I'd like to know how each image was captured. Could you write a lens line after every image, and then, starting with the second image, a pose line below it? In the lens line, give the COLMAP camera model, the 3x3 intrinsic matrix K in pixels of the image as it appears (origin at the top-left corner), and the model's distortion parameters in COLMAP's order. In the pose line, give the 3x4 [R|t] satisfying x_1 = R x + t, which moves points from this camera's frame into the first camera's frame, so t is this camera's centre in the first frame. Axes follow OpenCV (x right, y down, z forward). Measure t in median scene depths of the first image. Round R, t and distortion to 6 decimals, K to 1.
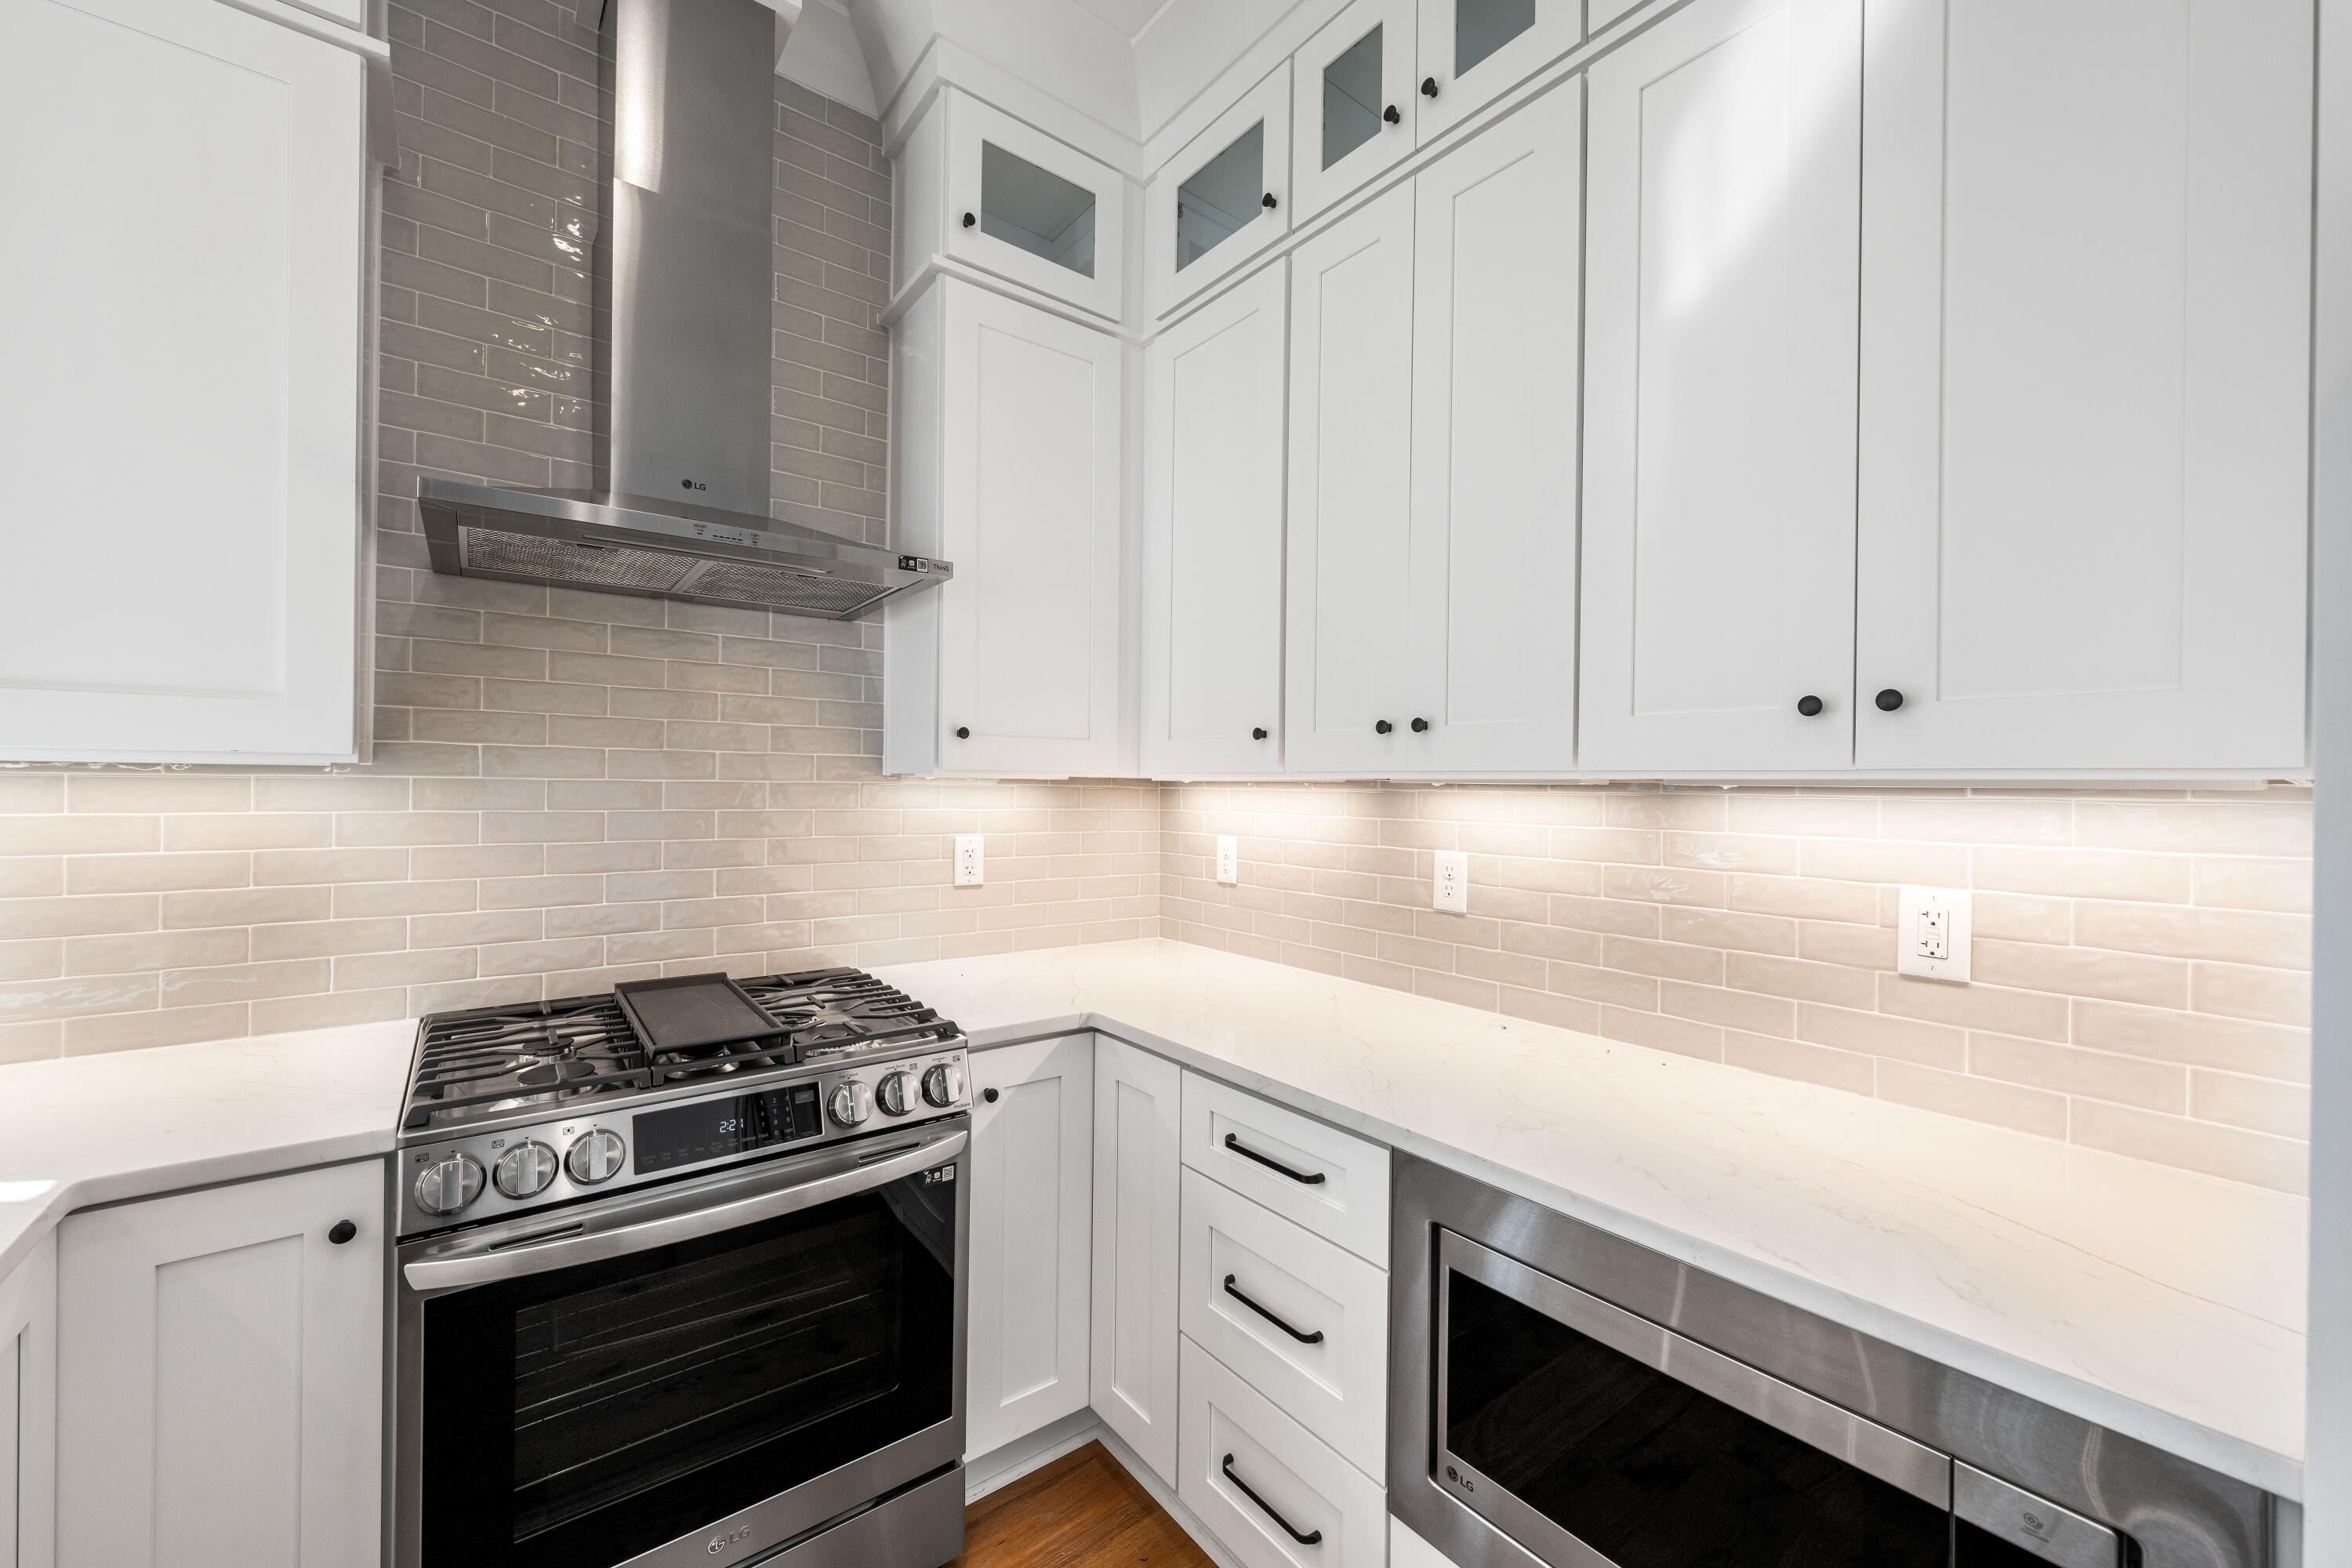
lens RADIAL K [[923.6, 0, 1183.9], [0, 923.6, 776.5], [0, 0, 1]] dist [-0.002816, 0.000045]
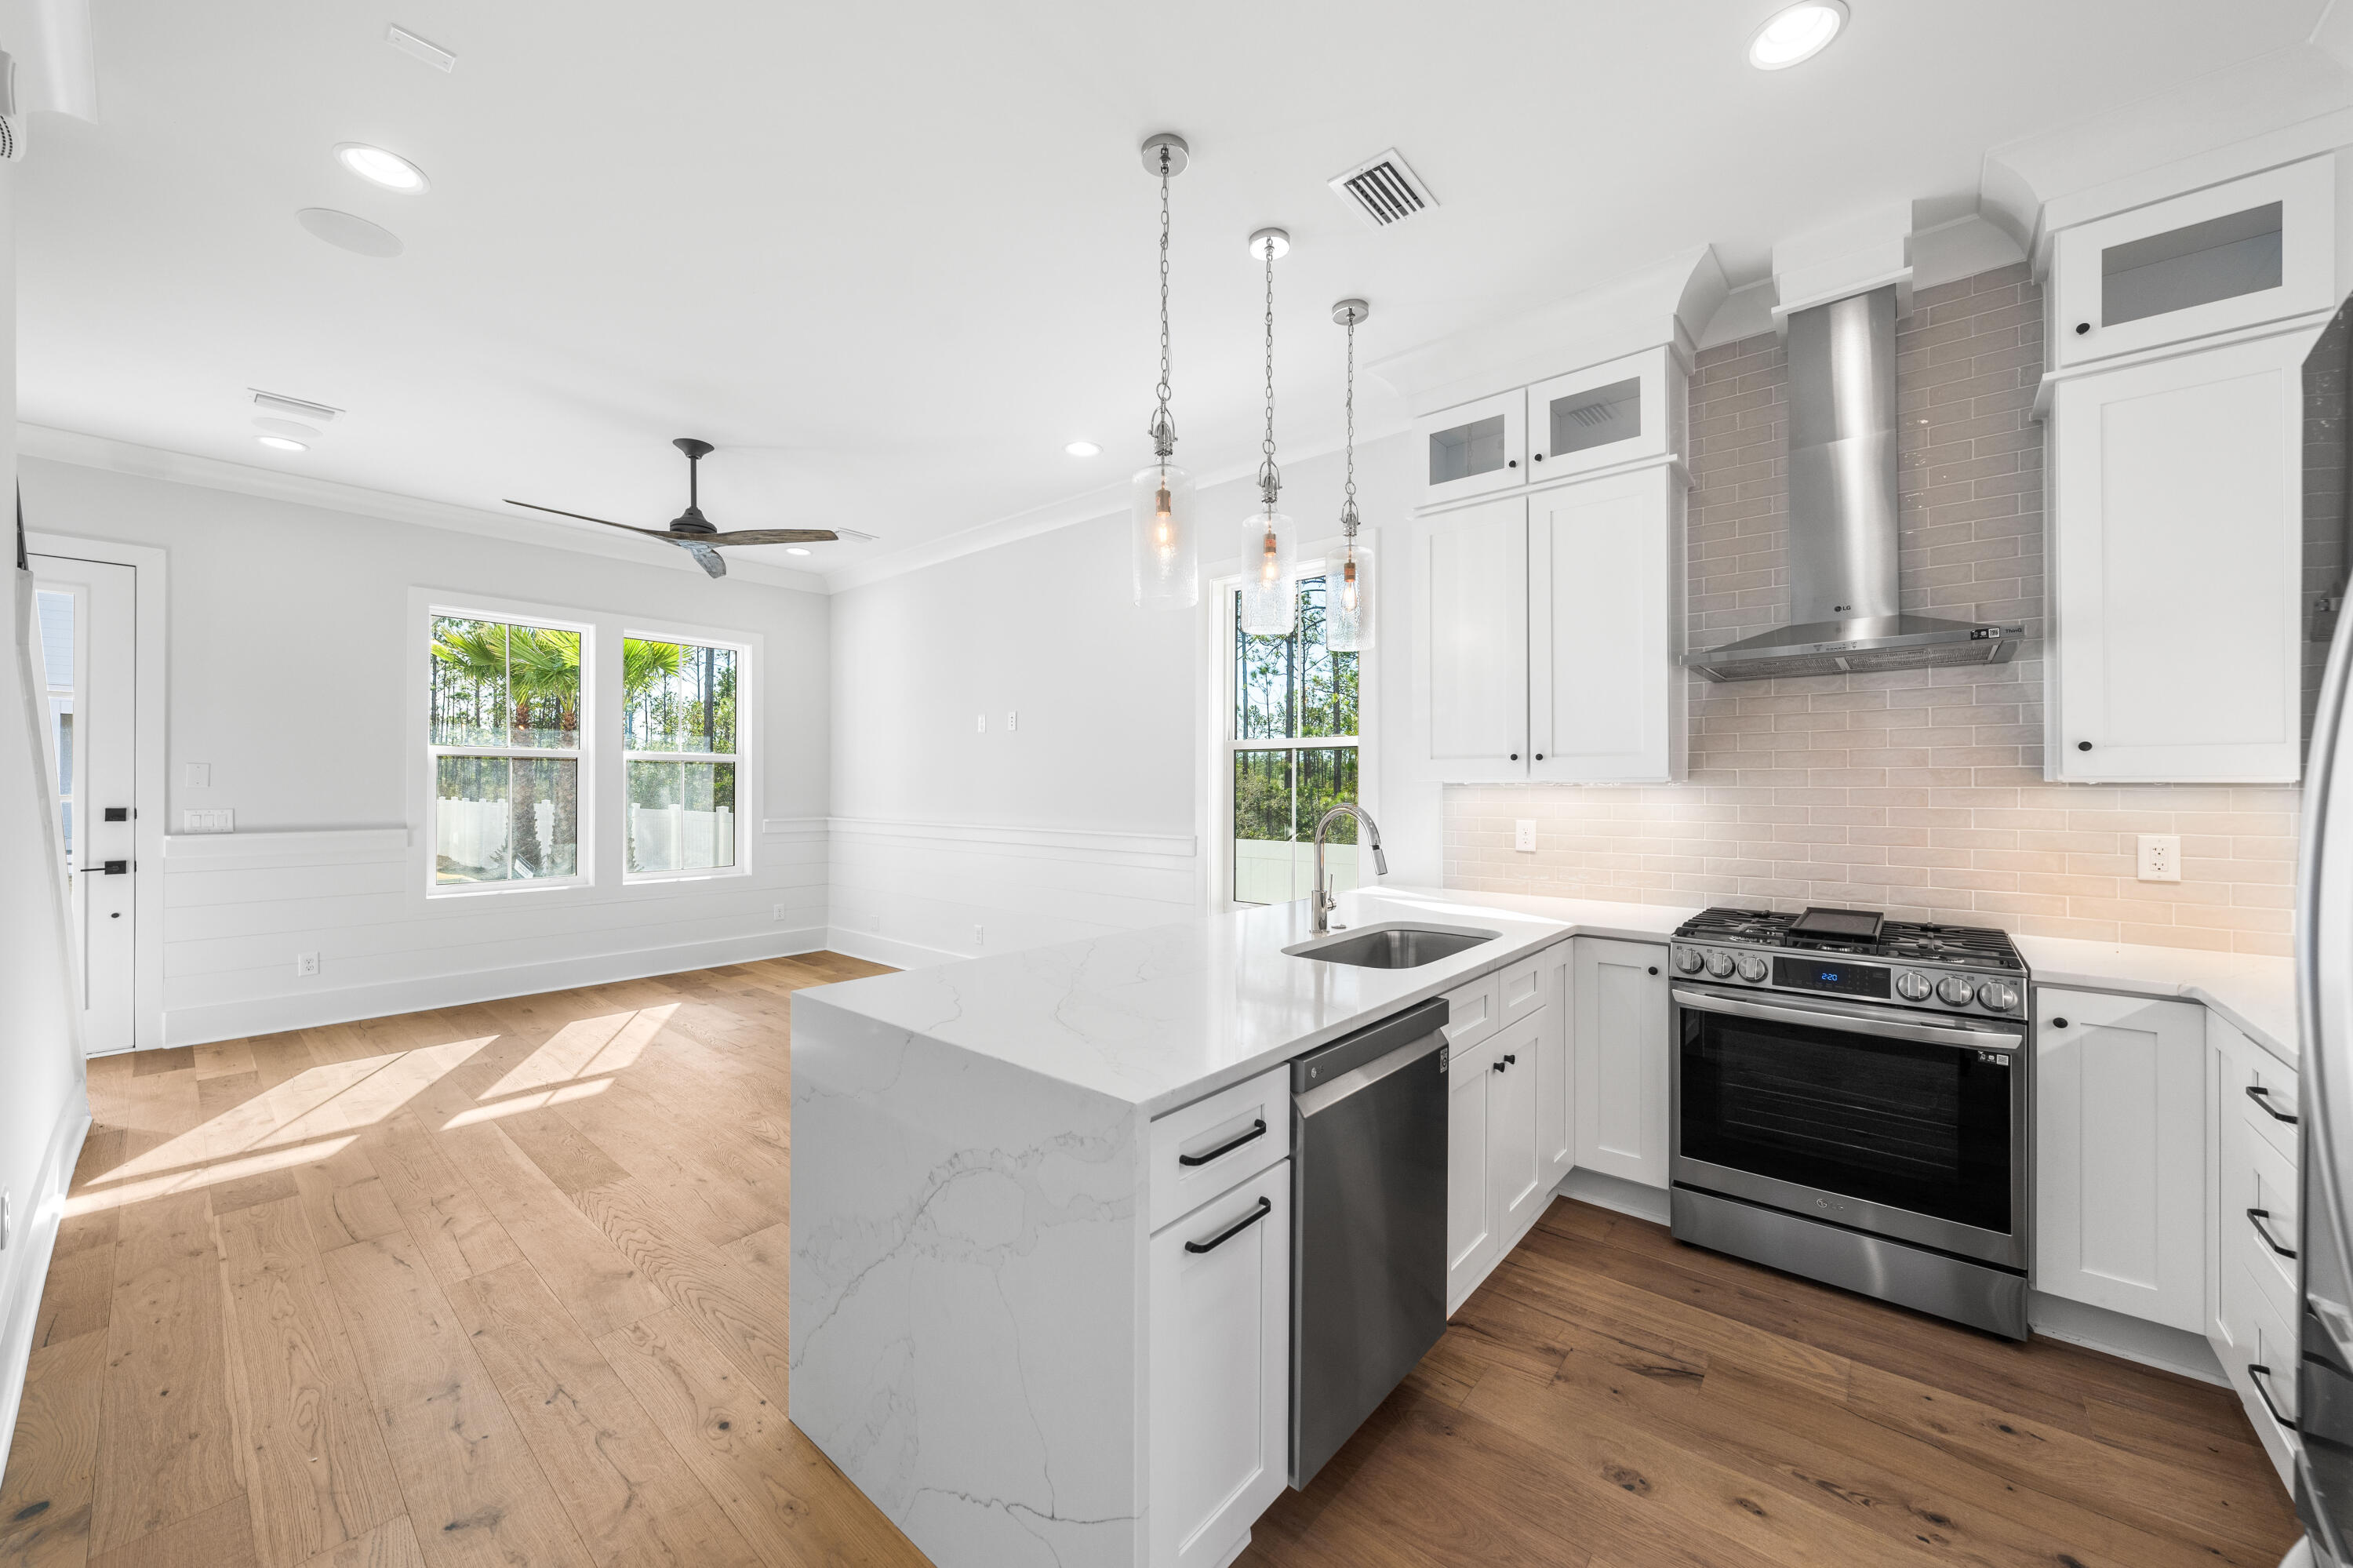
lens RADIAL K [[869.5, 0, 1177.7], [0, 869.5, 783.2], [0, 0, 1]] dist [-0.002955, 0.000398]
pose [[0.189811, -0.016265, -0.981686, 0.729471], [0.009421, 0.999847, -0.014744, 0.008214], [0.981775, -0.006450, 0.189935, -0.445307]]
